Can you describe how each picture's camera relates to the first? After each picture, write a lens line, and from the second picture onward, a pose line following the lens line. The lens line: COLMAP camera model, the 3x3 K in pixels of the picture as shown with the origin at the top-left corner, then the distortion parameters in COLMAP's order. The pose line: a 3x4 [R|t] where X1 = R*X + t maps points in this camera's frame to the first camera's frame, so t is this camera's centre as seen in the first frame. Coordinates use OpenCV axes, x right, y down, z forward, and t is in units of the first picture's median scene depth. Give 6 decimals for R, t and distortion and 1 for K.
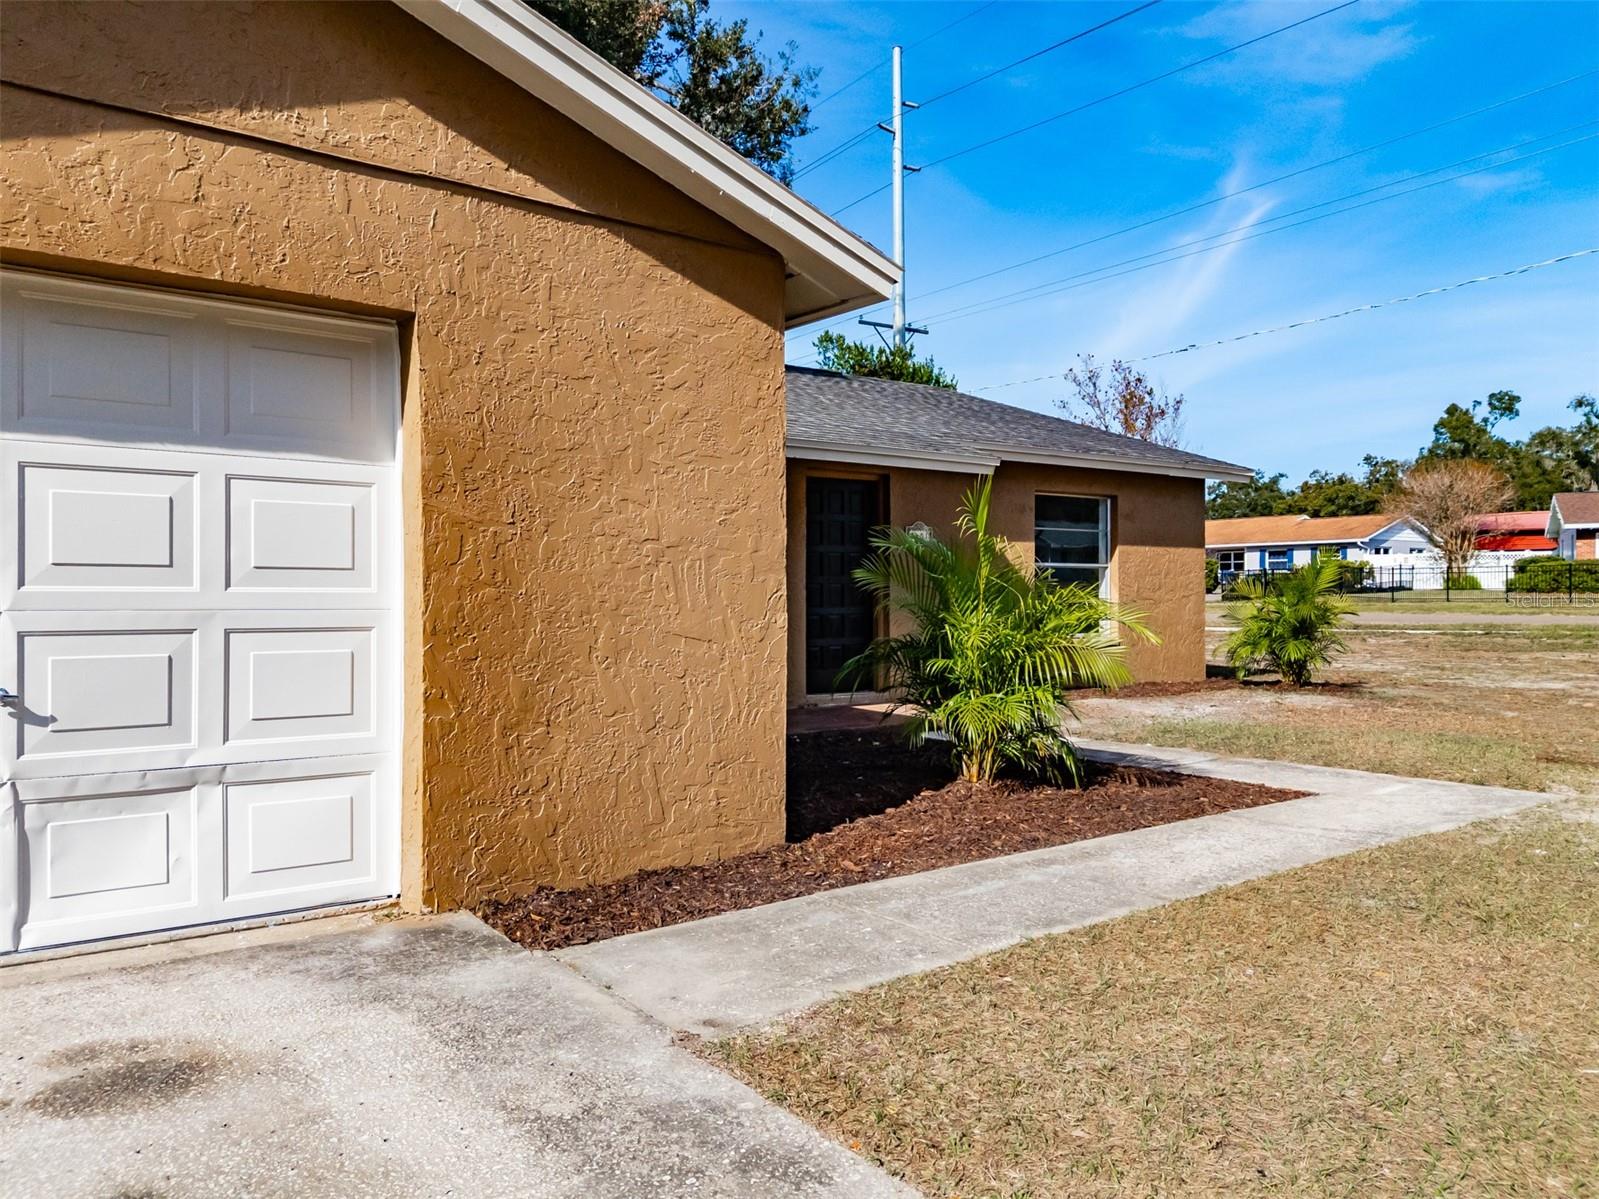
lens RADIAL K [[1174.0, 0, 799.5], [0, 1174.0, 599.5], [0, 0, 1]] dist [0.080454, -0.082584]
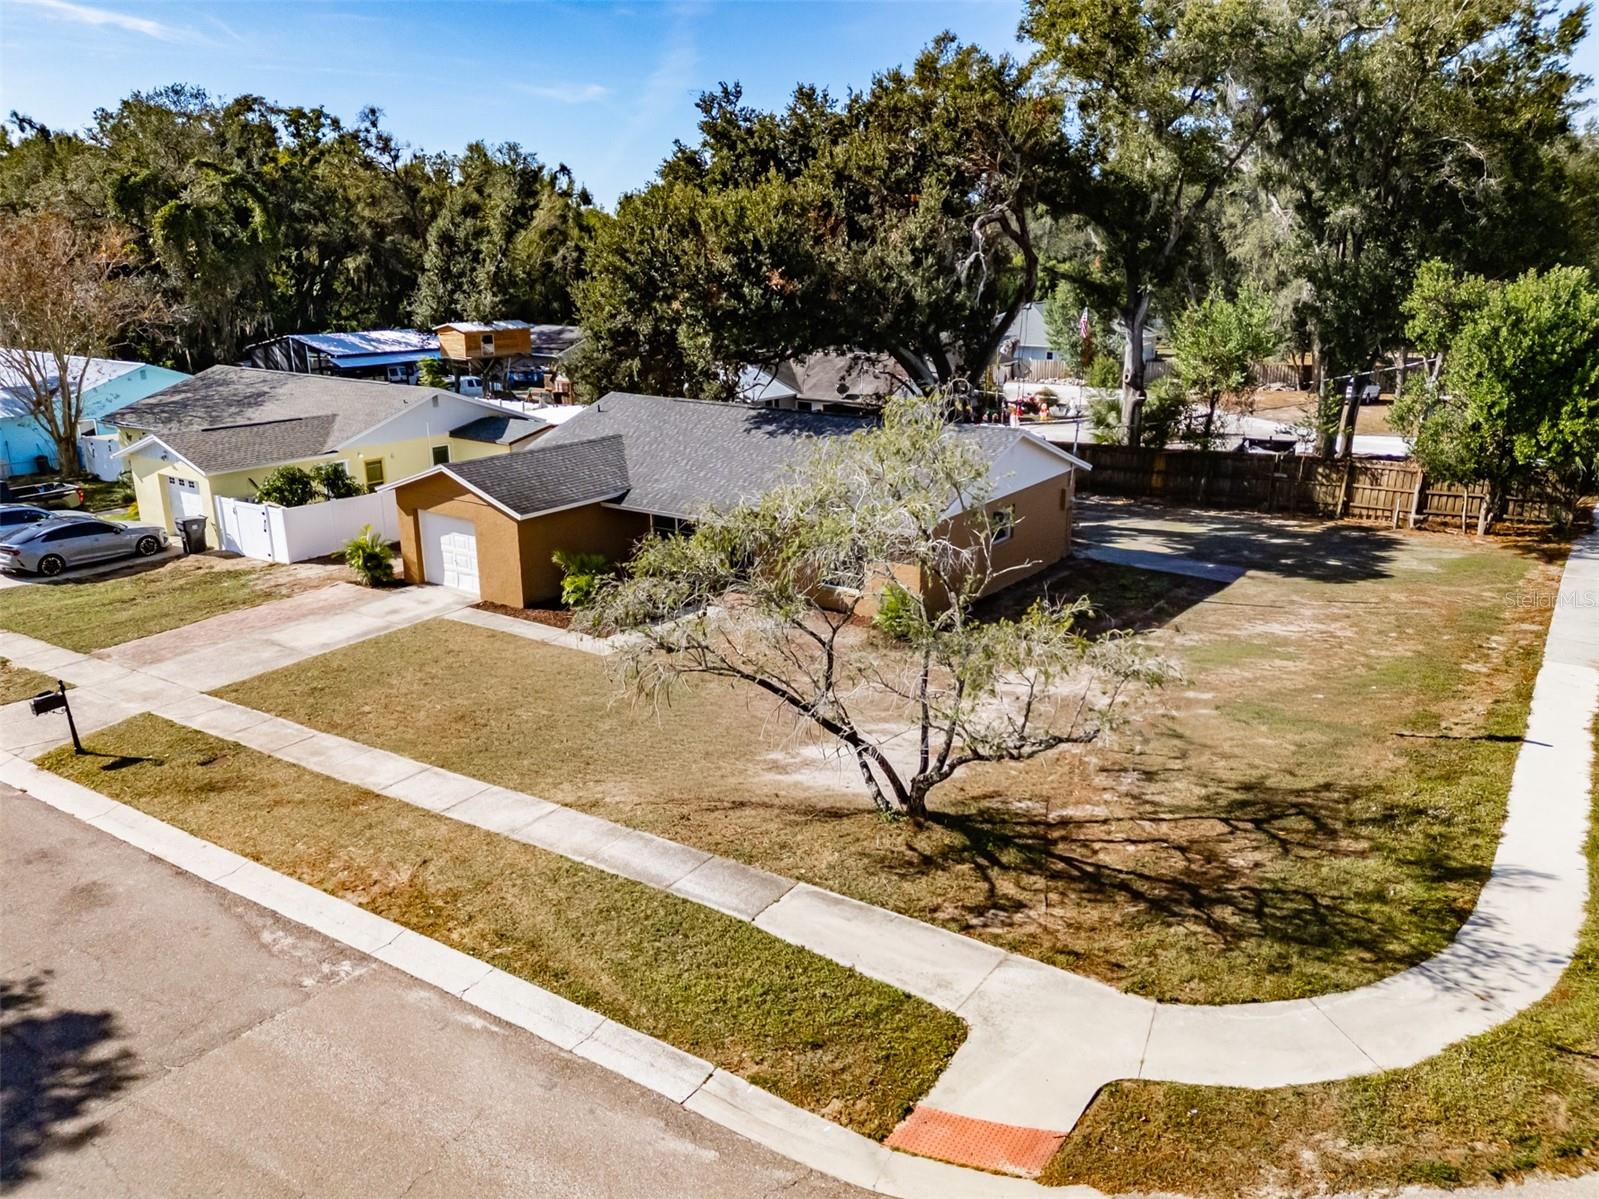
lens RADIAL K [[1174.0, 0, 799.5], [0, 1174.0, 599.5], [0, 0, 1]] dist [0.080454, -0.082584]
pose [[0.317761, 0.274771, -0.907485, 3.247548], [-0.002624, 0.957341, 0.288948, -0.865863], [0.948167, -0.089435, 0.304926, 0.296888]]
